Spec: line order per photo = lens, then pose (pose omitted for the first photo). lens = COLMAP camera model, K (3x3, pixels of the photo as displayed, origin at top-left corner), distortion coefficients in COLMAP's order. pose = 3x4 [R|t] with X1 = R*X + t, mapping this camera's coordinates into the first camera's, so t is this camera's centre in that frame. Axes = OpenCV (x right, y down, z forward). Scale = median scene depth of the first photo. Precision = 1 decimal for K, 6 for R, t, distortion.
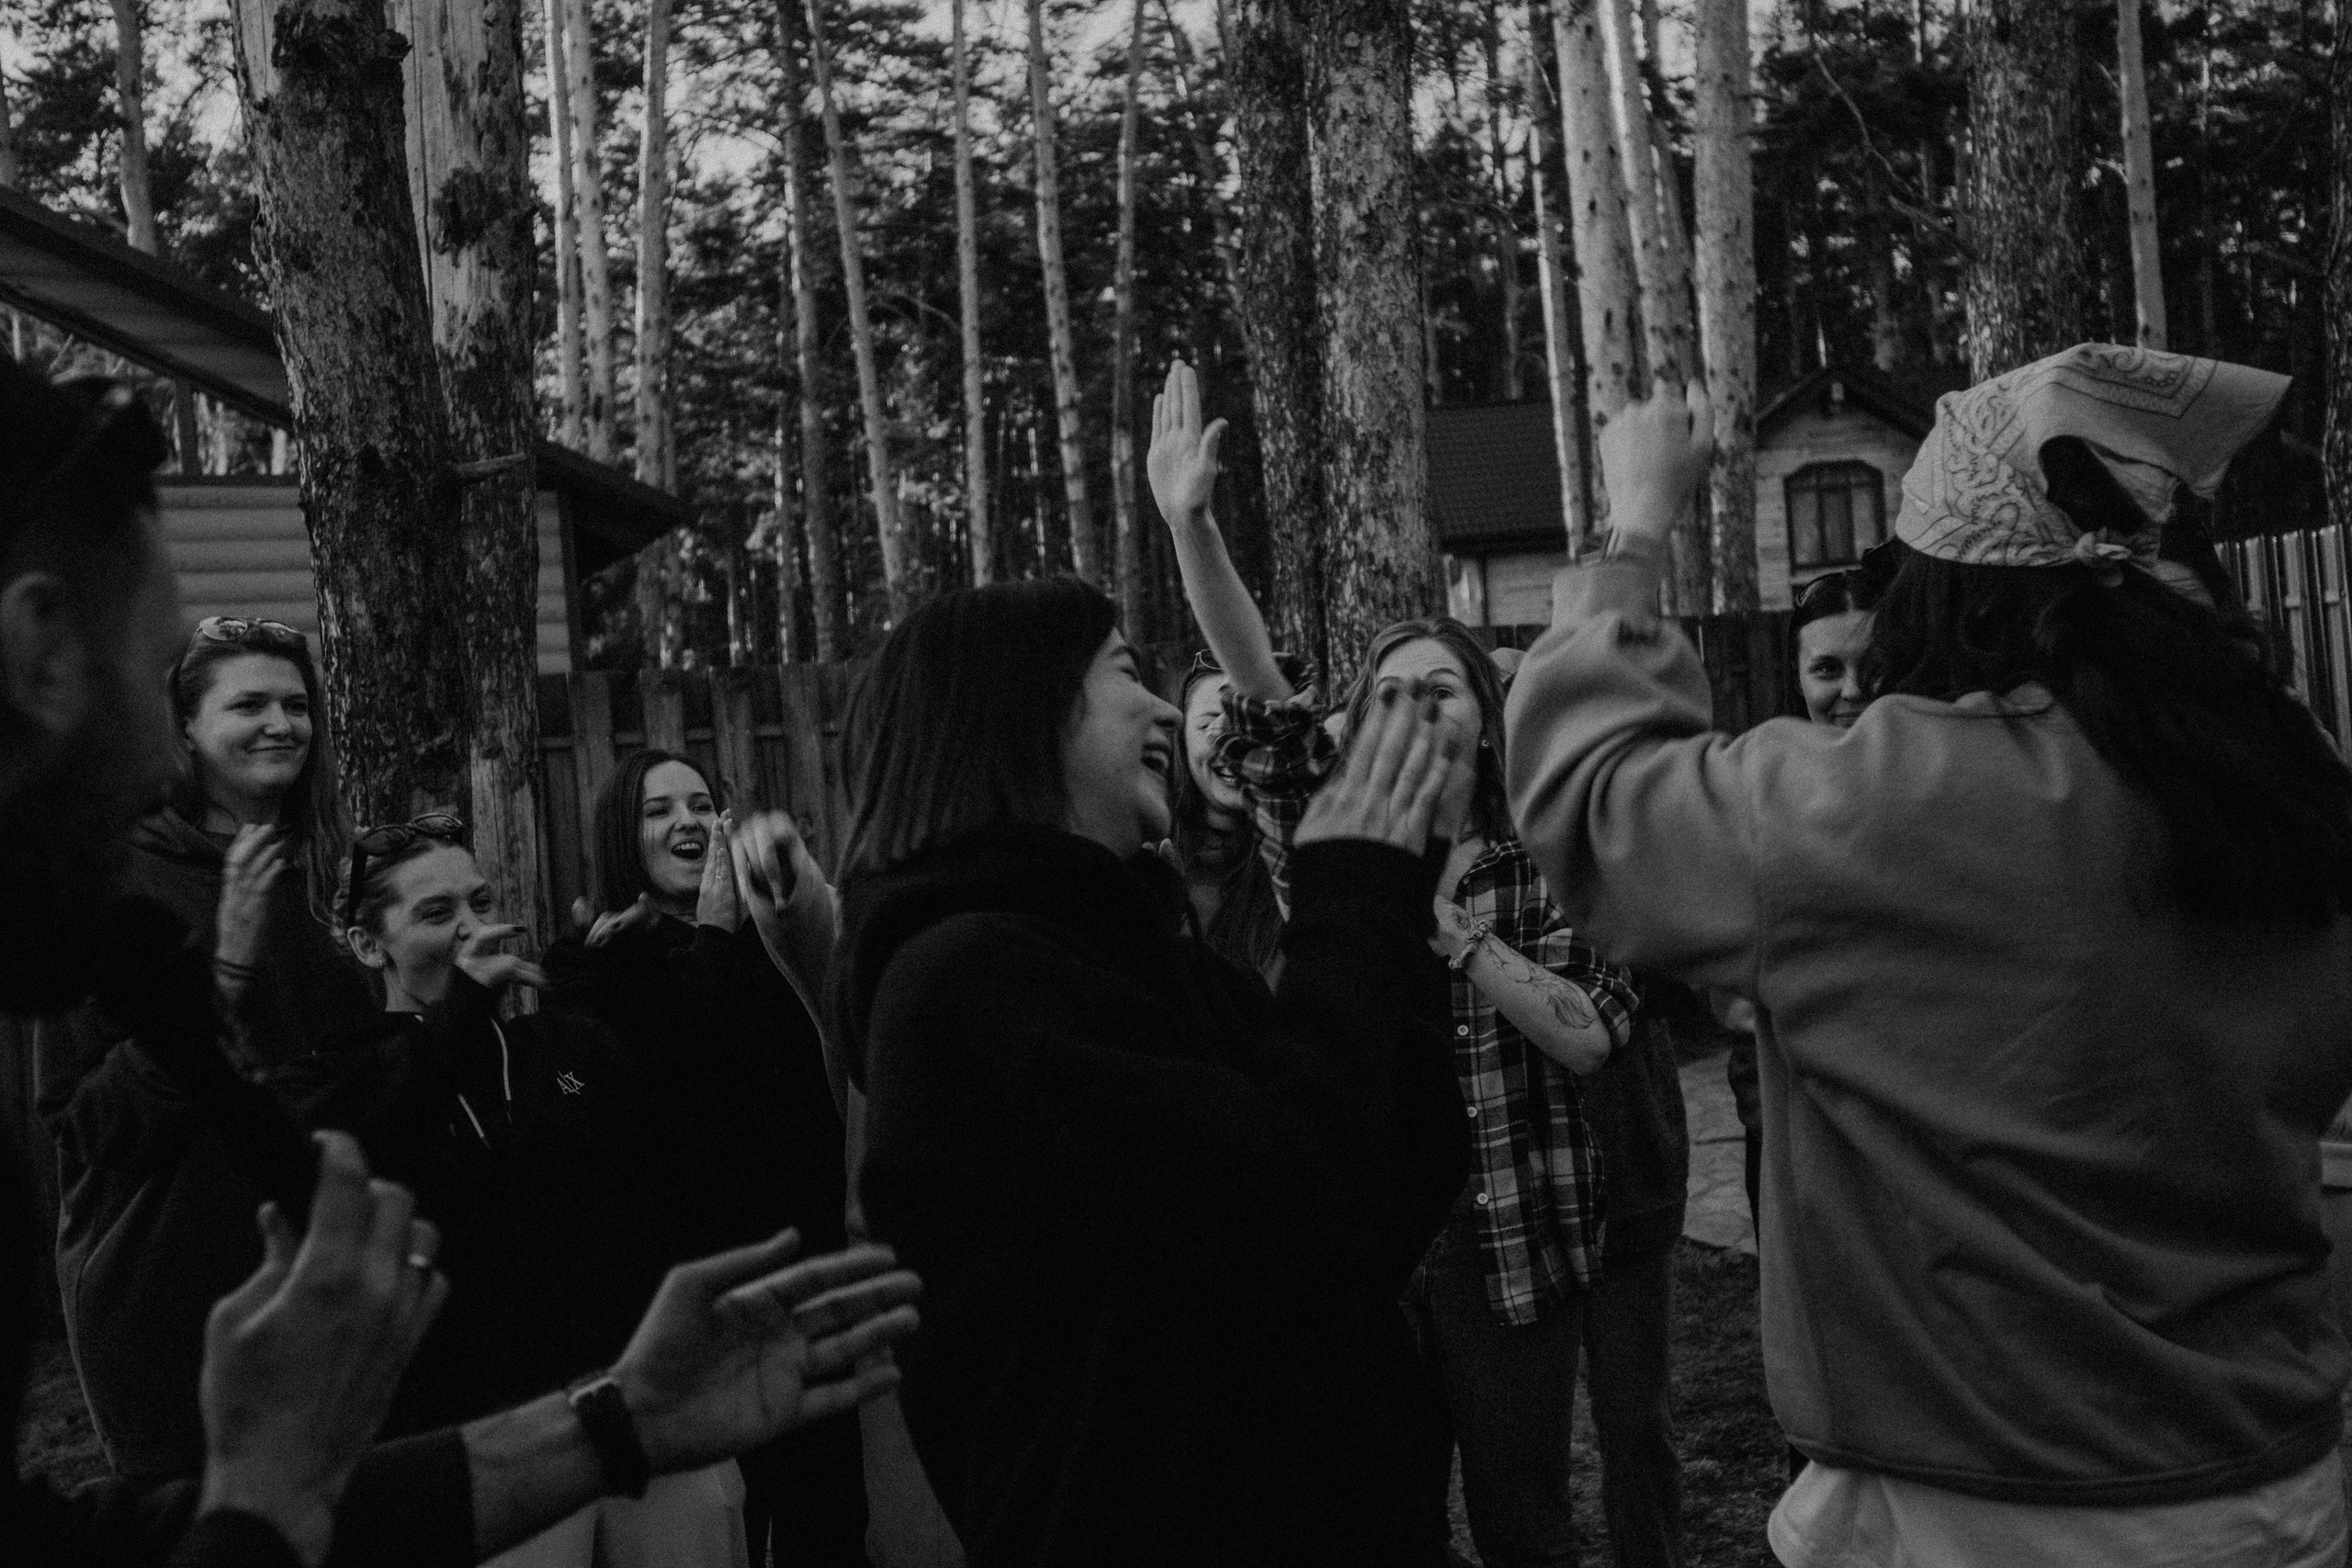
lens RADIAL K [[2230.1, 0, 1176.0], [0, 2230.1, 784.0], [0, 0, 1]] dist [-0.027989, 0.138935]
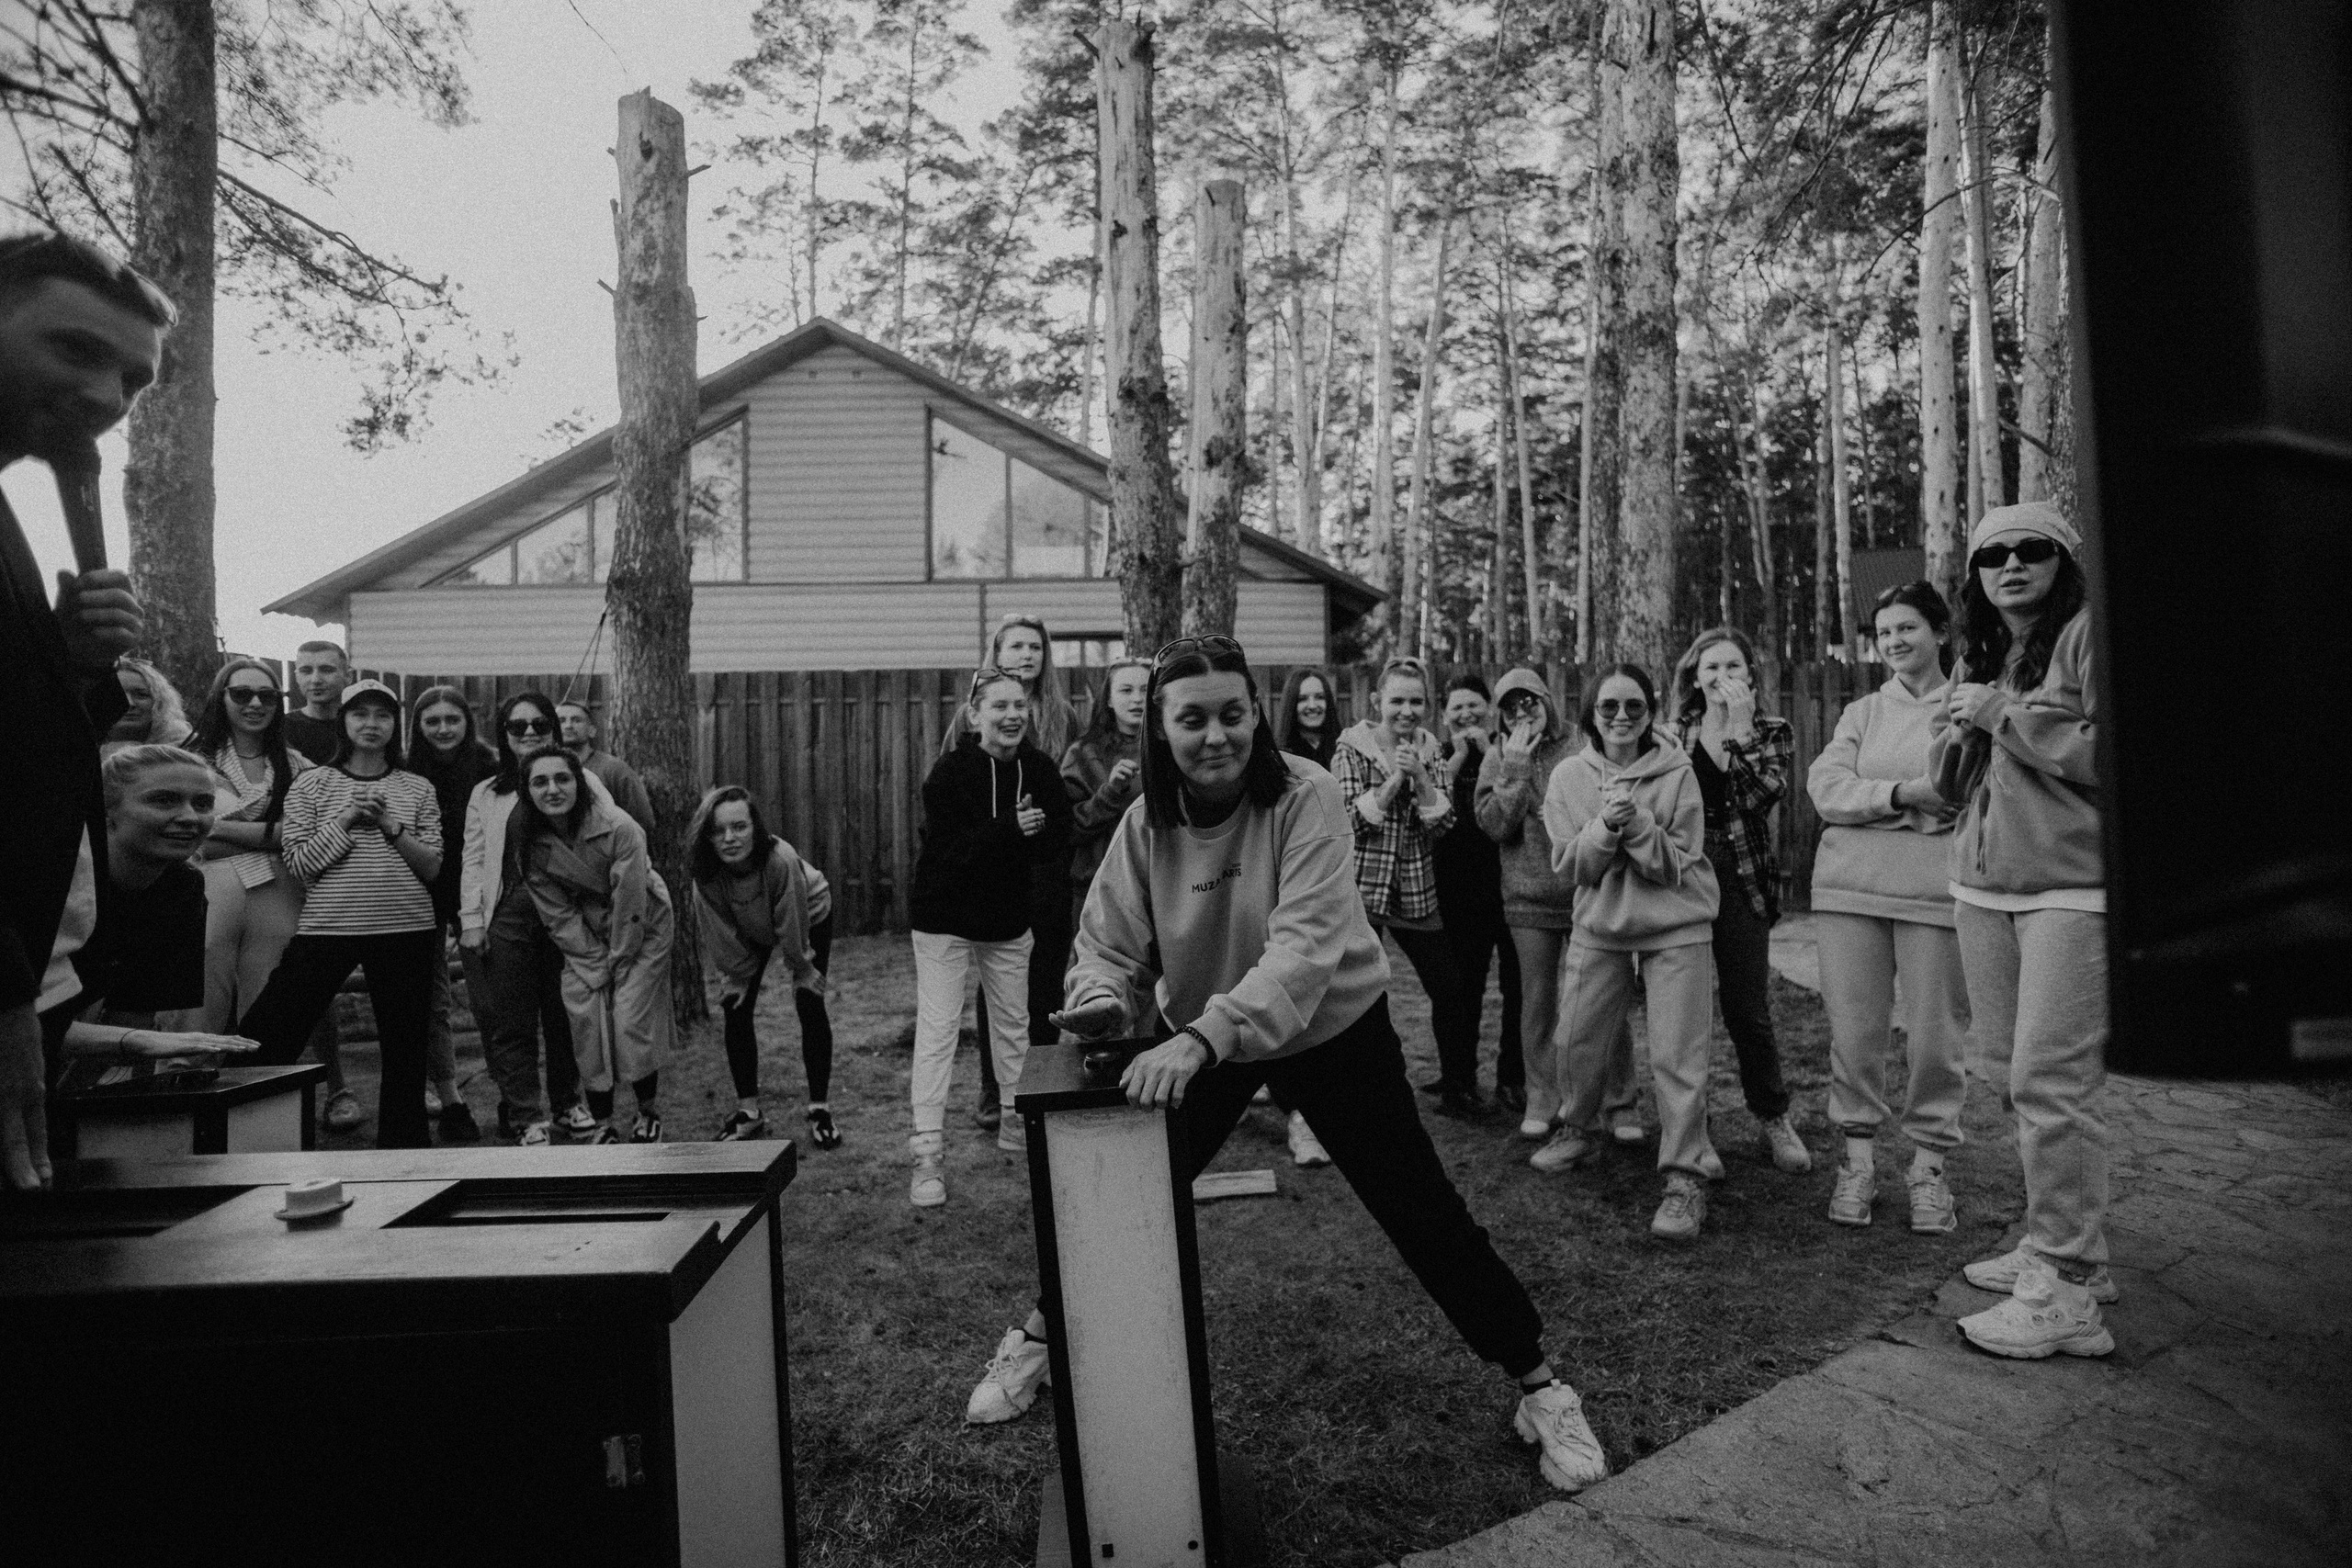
lens RADIAL K [[1138.5, 0, 1187.0], [0, 1138.5, 750.2], [0, 0, 1]] dist [-0.047848, 0.001345]
pose [[0.909062, 0.067125, -0.411218, 0.145590], [-0.063938, 0.997722, 0.021519, 0.023001], [0.411725, 0.006730, 0.911283, -0.069377]]
